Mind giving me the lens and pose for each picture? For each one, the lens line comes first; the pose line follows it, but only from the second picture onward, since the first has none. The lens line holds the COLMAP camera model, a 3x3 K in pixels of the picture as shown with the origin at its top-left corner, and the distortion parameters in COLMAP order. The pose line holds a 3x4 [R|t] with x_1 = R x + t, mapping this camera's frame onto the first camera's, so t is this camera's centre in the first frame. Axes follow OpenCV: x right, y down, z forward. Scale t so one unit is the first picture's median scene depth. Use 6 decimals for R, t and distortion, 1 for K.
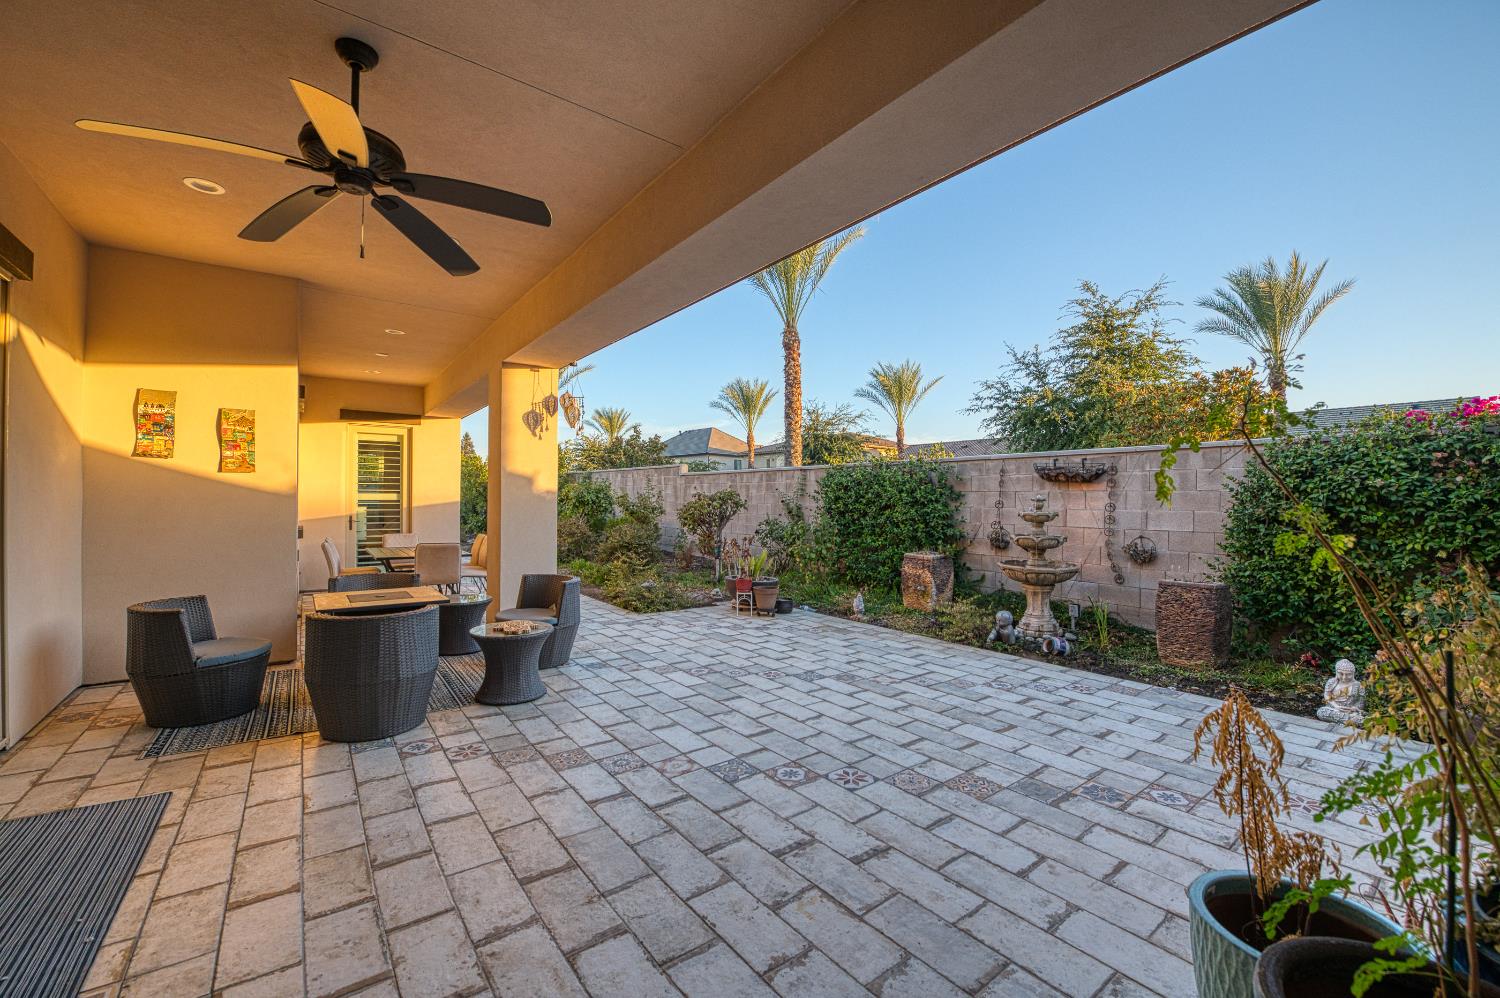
lens RADIAL K [[590.7, 0, 742.3], [0, 590.7, 499.2], [0, 0, 1]] dist [-0.017672, -0.001070]
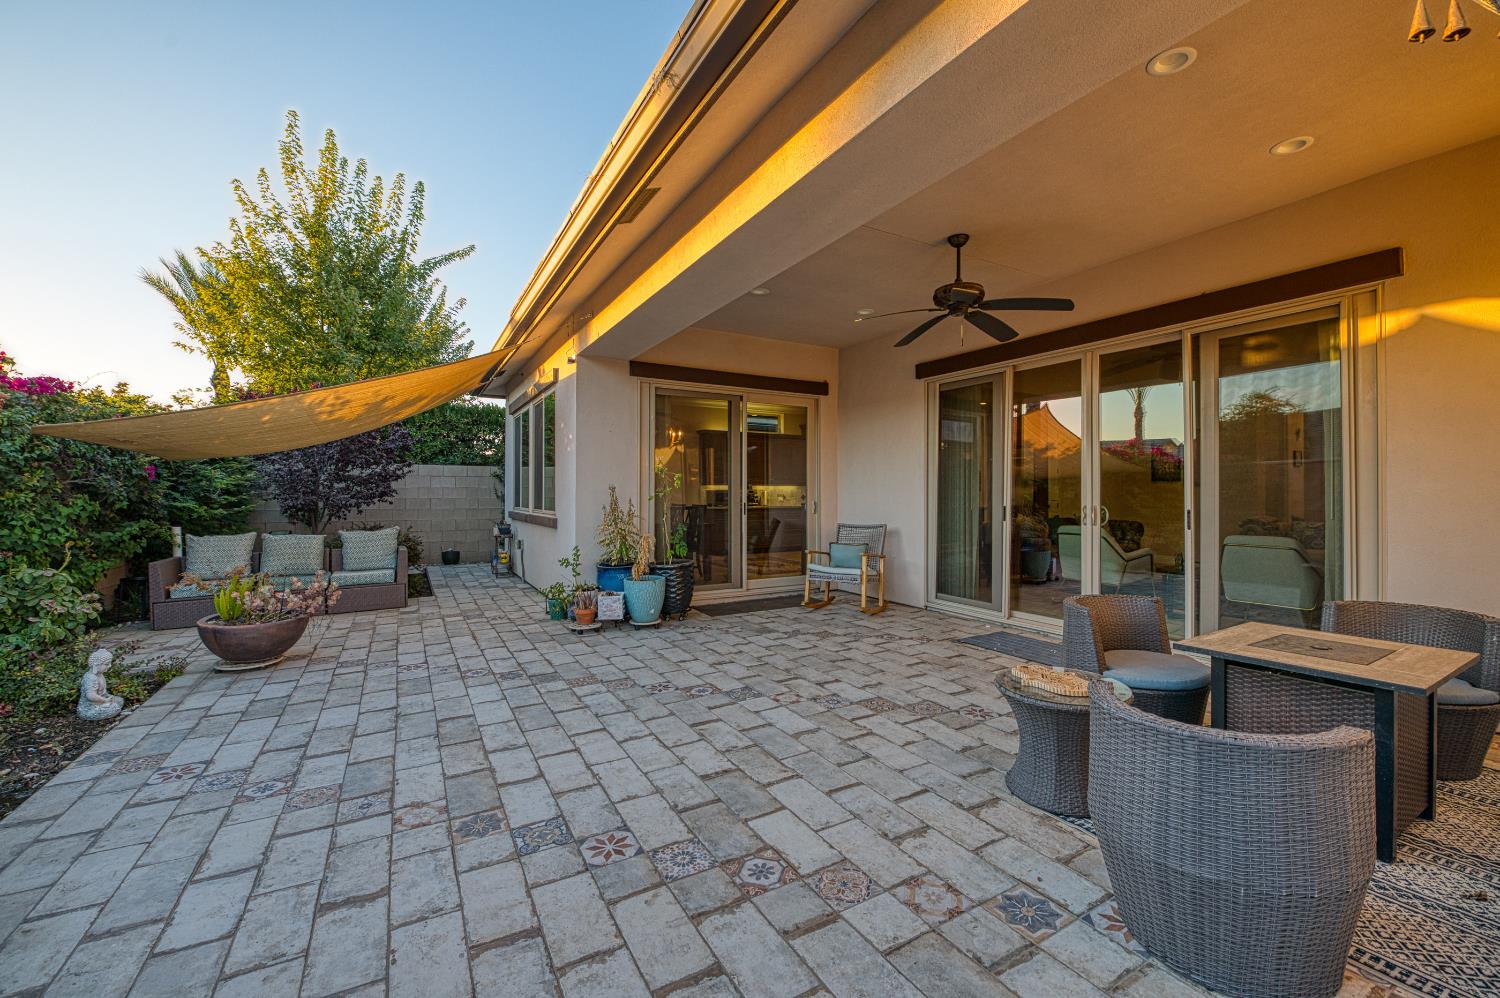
lens RADIAL K [[590.7, 0, 751.2], [0, 590.7, 493.9], [0, 0, 1]] dist [-0.017672, -0.001070]
pose [[-0.992762, -0.001163, 0.120092, -0.148769], [-0.001359, 0.999998, -0.001550, 0.016020], [-0.120090, -0.001702, -0.992762, 1.814954]]
